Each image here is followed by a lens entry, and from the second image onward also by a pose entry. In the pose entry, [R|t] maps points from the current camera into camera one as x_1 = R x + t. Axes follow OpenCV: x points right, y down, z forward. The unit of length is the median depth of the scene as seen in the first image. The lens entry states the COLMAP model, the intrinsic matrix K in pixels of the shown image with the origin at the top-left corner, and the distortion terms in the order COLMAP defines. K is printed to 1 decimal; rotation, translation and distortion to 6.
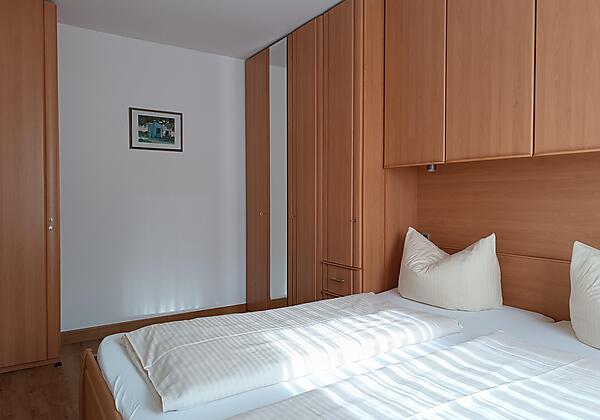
lens RADIAL K [[428.5, 0, 299.1], [0, 428.5, 208.5], [0, 0, 1]] dist [-0.002082, -0.002117]
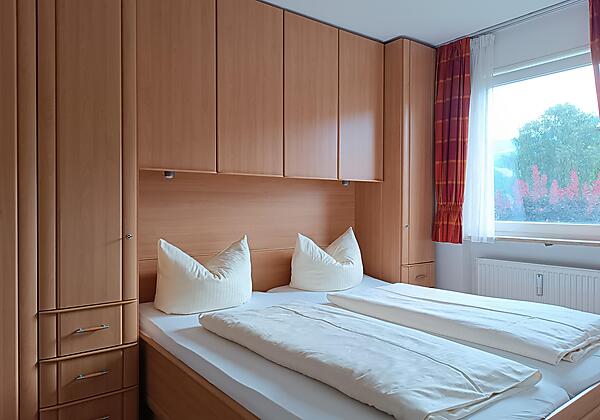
lens RADIAL K [[428.5, 0, 299.1], [0, 428.5, 208.5], [0, 0, 1]] dist [-0.002082, -0.002117]
pose [[-0.060533, -0.000585, 0.998166, -0.740448], [0.029811, 0.999553, 0.002394, -0.015872], [-0.997721, 0.029901, -0.060488, 0.889539]]
